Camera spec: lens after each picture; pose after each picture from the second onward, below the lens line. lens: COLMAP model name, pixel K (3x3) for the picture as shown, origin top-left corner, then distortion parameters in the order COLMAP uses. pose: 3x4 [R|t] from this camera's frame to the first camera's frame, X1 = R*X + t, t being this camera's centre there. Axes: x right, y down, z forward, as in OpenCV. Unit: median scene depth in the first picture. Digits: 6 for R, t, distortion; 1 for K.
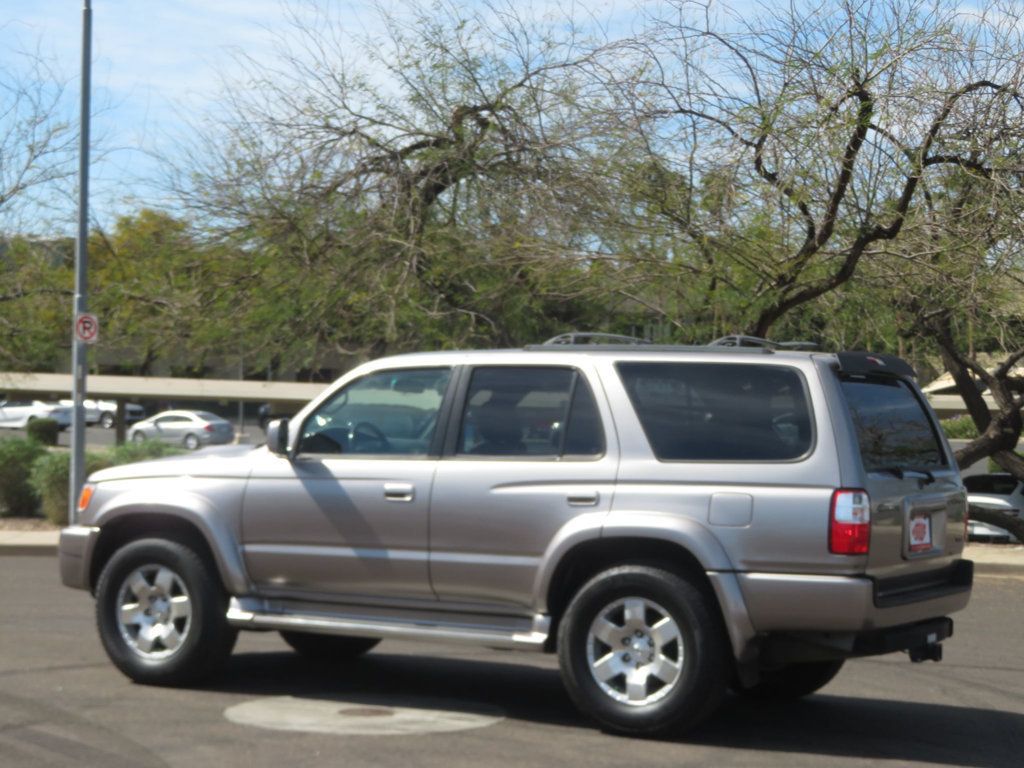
lens RADIAL K [[1642.4, 0, 512.0], [0, 1642.4, 384.0], [0, 0, 1]] dist [-0.158555, -0.032842]
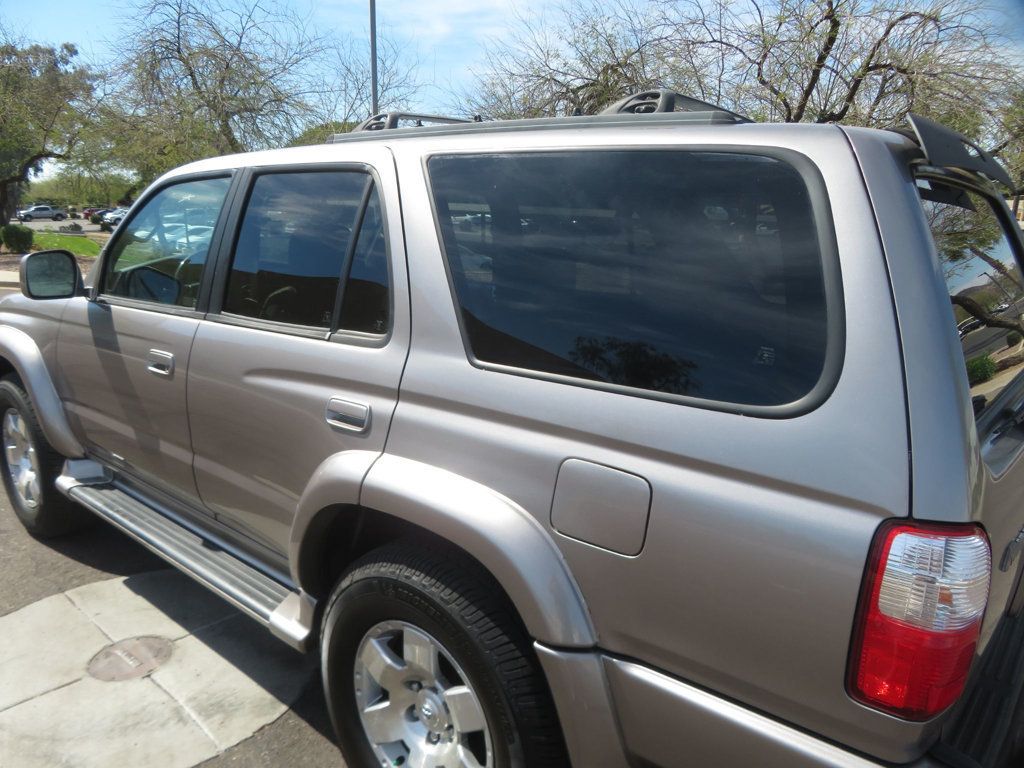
lens RADIAL K [[727.6, 0, 512.0], [0, 727.6, 384.0], [0, 0, 1]] dist [-0.048435, 0.000592]
pose [[0.986631, 0.045290, -0.156551, 0.123437], [-0.007100, 0.971643, 0.236347, 0.003143], [0.162816, -0.232076, 0.958974, 0.730876]]
